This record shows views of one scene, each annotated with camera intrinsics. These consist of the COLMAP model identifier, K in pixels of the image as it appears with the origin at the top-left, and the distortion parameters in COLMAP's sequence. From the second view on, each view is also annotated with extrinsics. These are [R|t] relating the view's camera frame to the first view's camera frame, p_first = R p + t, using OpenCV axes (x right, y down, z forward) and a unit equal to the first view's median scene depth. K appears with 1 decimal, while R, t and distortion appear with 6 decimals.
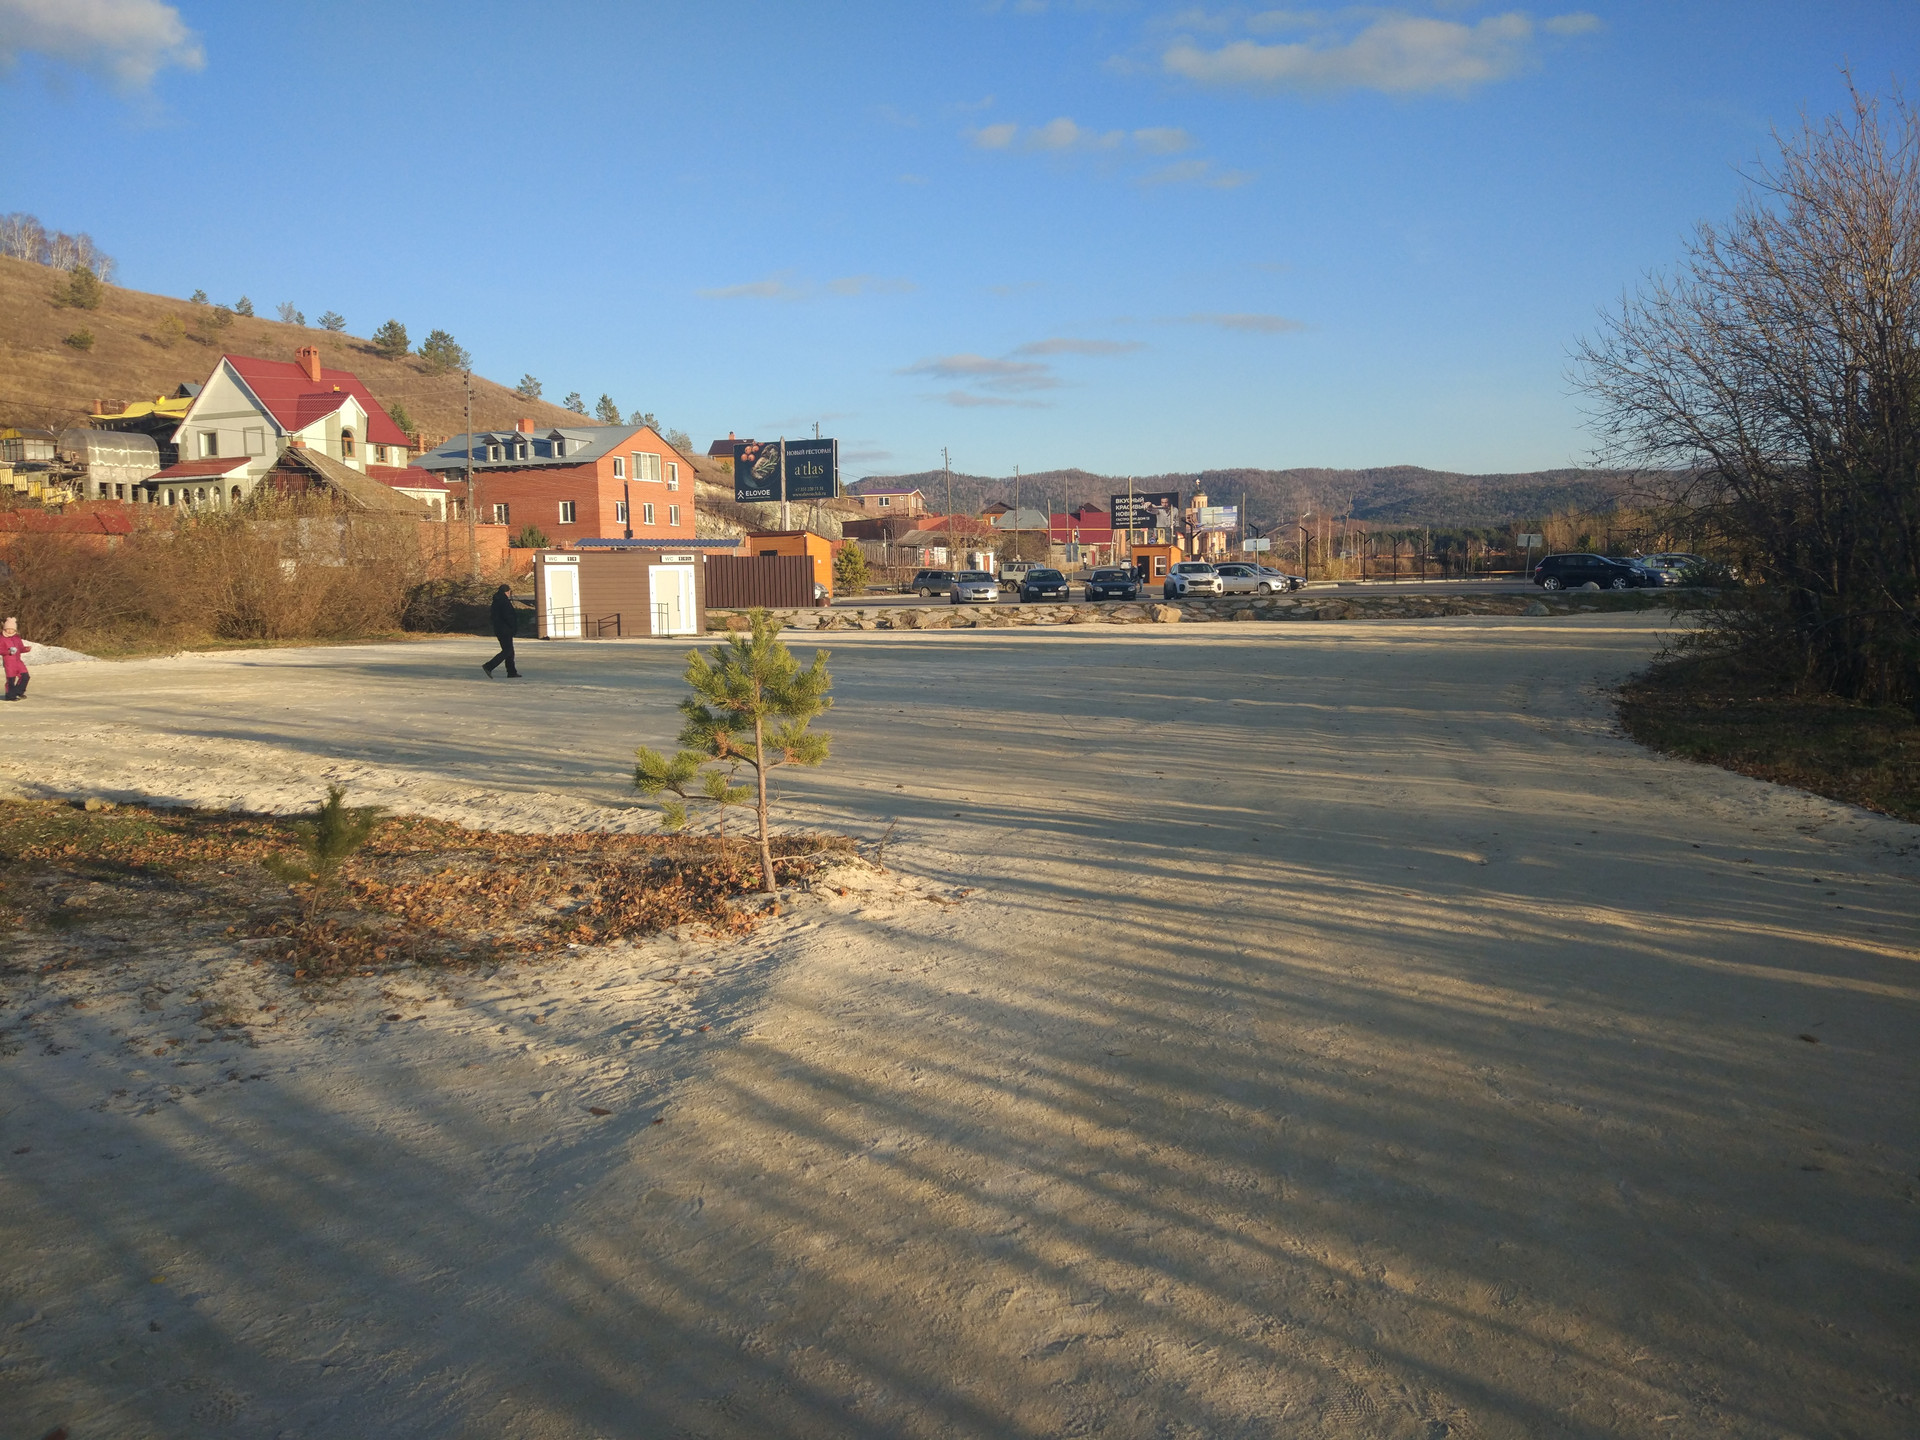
lens RADIAL K [[1568.9, 0, 960.0], [0, 1568.9, 720.0], [0, 0, 1]] dist [0.007182, 0.009113]
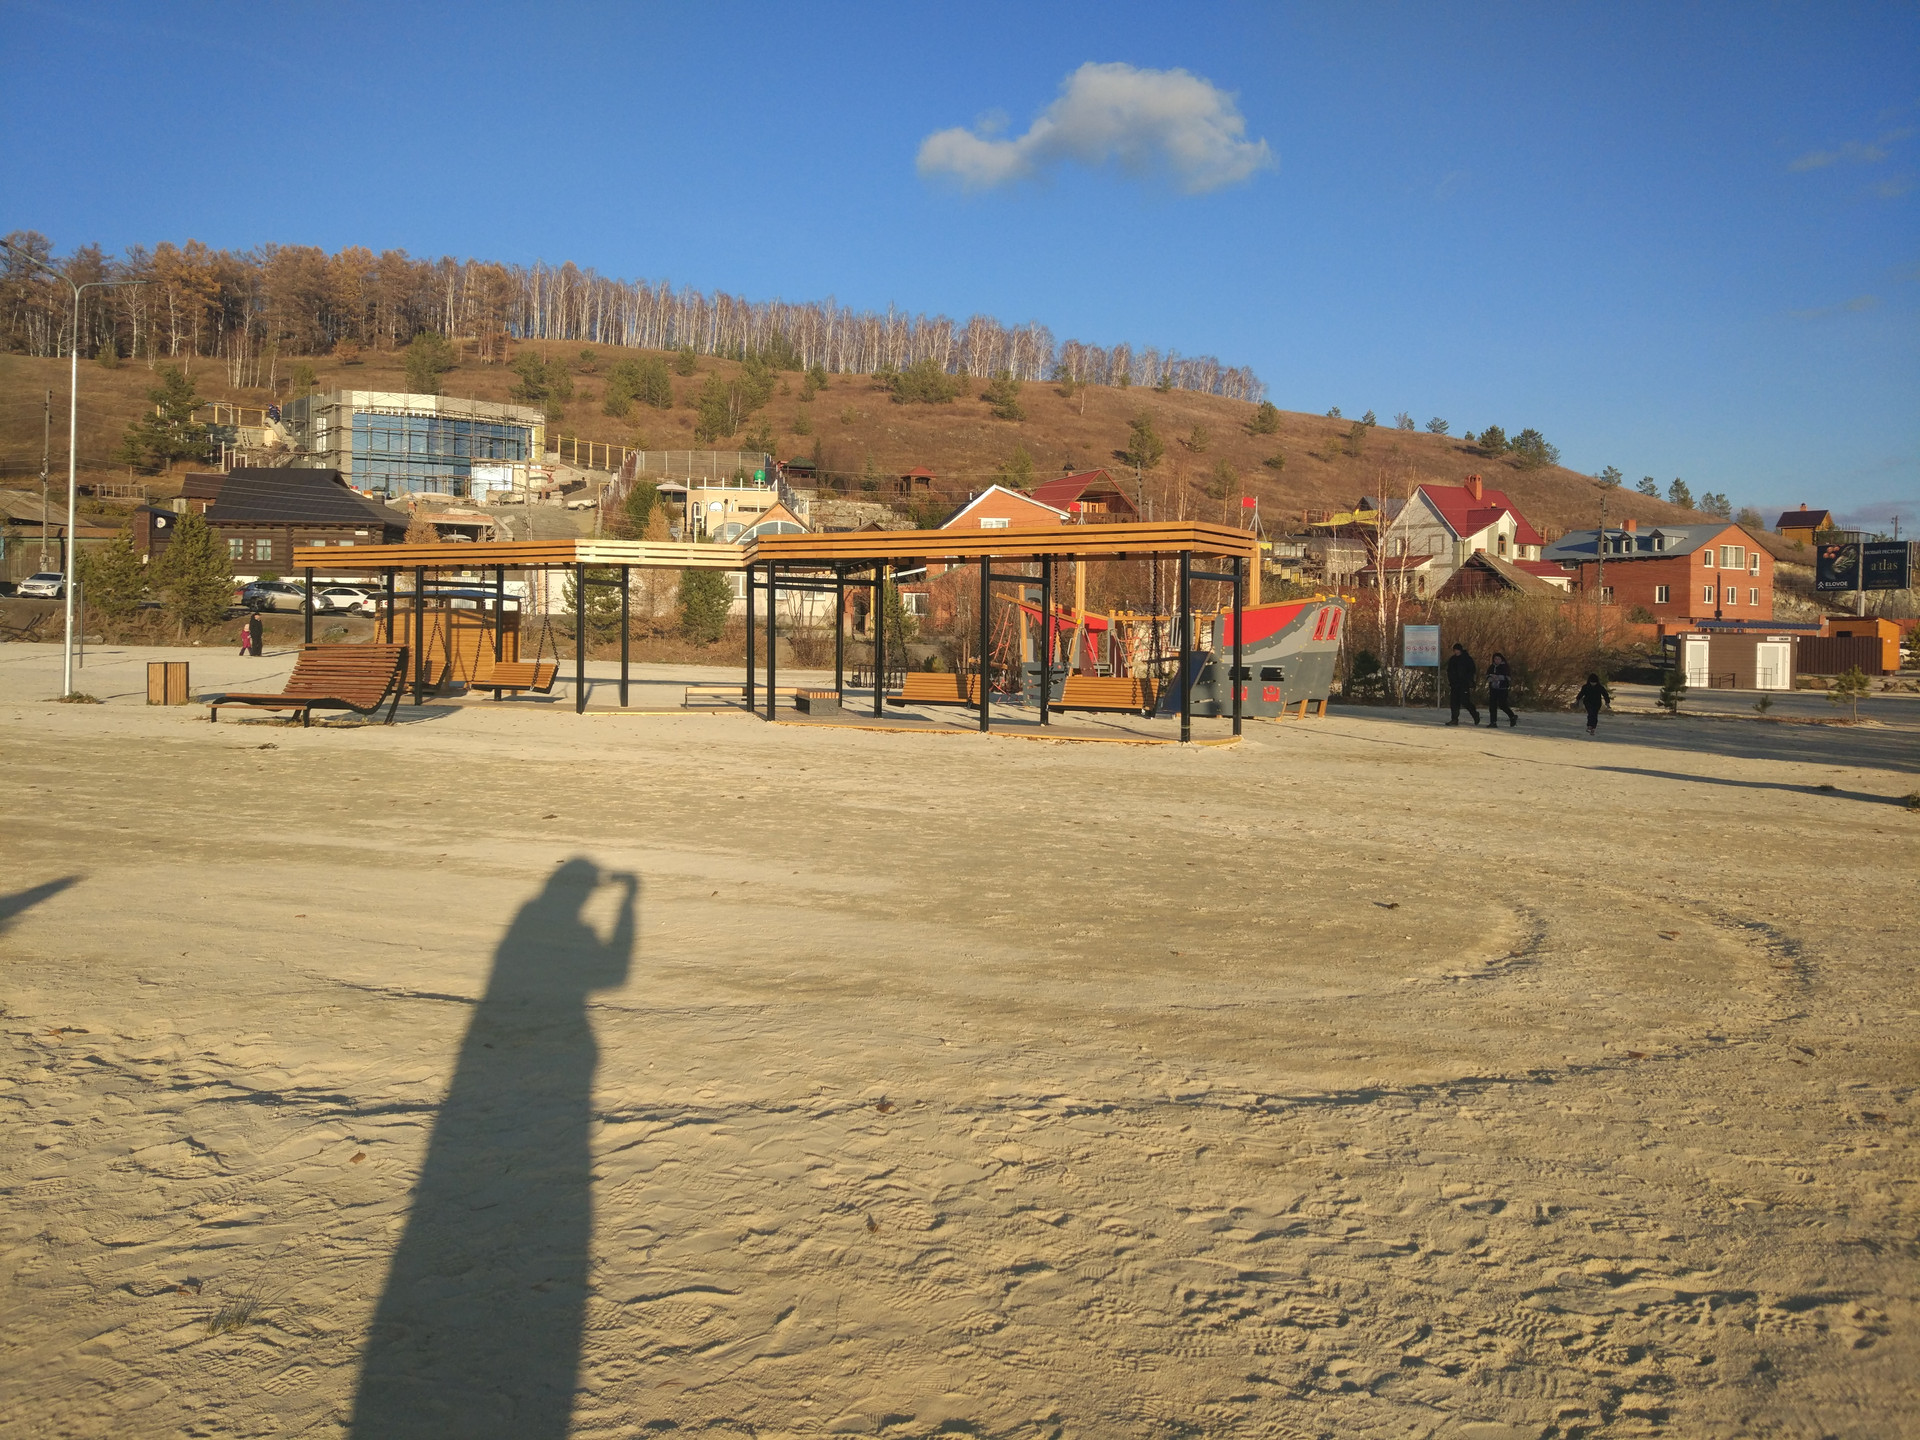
lens RADIAL K [[1532.3, 0, 957.3], [0, 1532.3, 670.9], [0, 0, 1]] dist [-0.006289, -0.042407]
pose [[0.799129, 0.040844, -0.599771, 0.034053], [-0.082678, 0.995676, -0.042355, 0.027240], [0.595448, 0.083434, 0.799050, -0.314976]]
